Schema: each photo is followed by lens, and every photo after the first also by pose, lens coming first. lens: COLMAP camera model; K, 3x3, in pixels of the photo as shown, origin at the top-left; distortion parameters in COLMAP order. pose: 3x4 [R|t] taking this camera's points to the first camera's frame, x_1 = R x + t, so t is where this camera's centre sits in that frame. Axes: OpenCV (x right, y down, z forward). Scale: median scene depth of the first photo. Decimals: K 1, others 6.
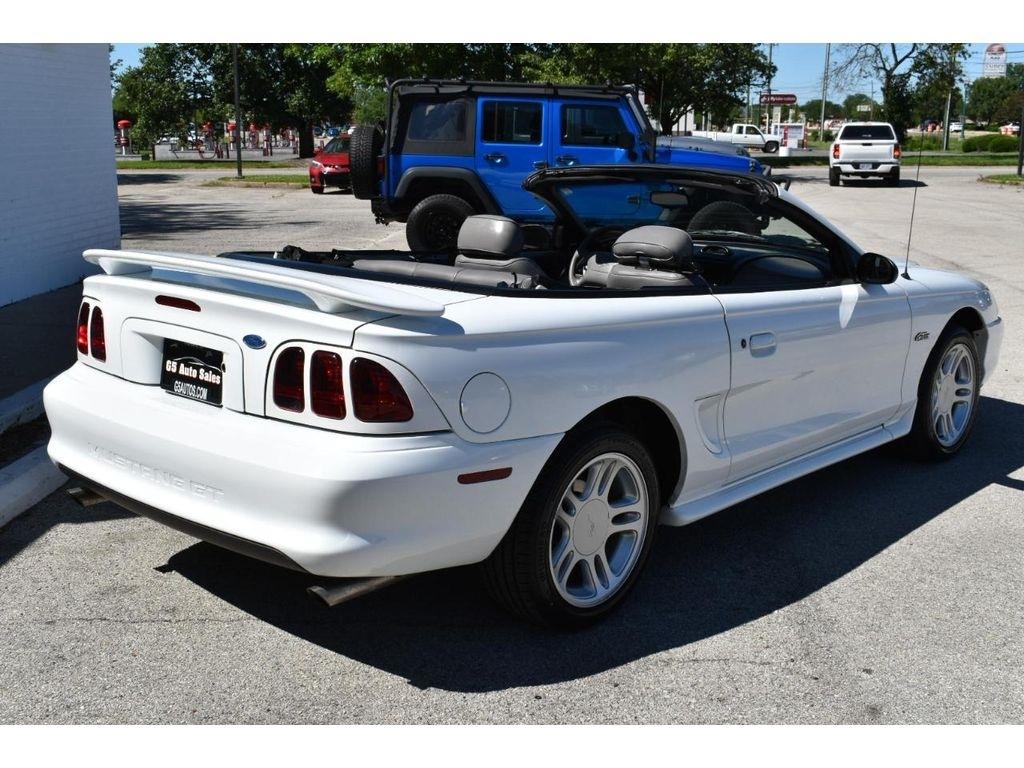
lens RADIAL K [[1169.3, 0, 512.0], [0, 1169.3, 384.0], [0, 0, 1]] dist [0.011912, -0.001575]
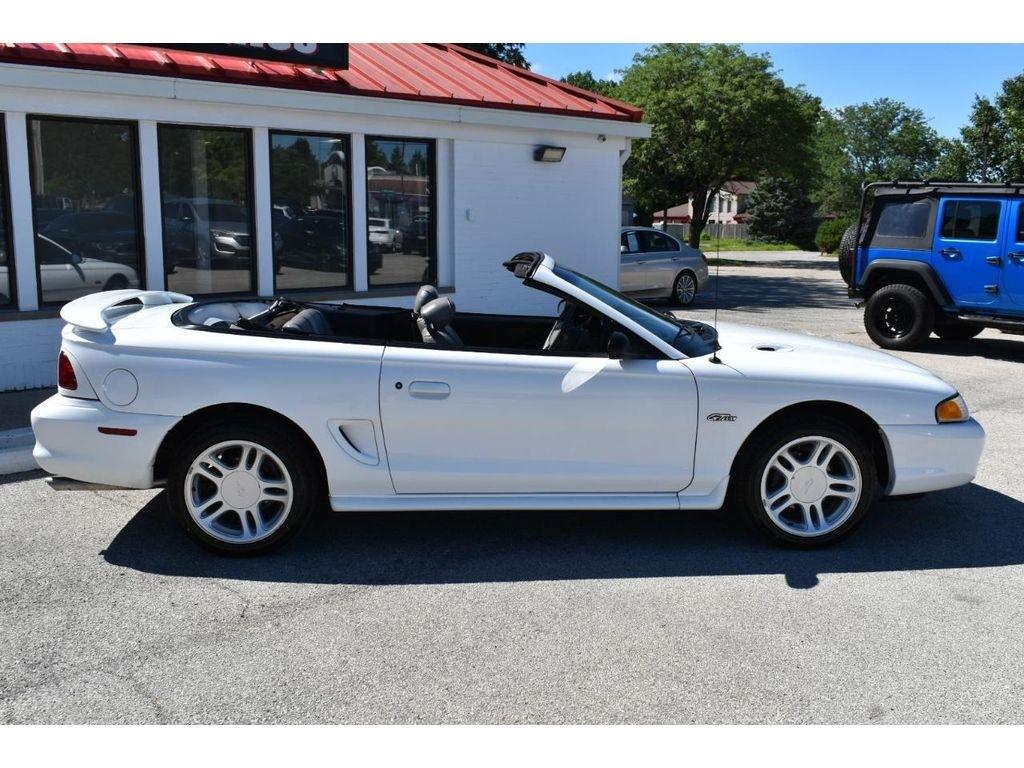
lens RADIAL K [[953.3, 0, 512.0], [0, 953.3, 384.0], [0, 0, 1]] dist [-0.010073, 0.005086]
pose [[0.739559, 0.117828, -0.662698, 0.951654], [-0.149713, 0.988691, 0.008713, -0.061640], [0.656230, 0.092771, 0.748836, 0.268096]]
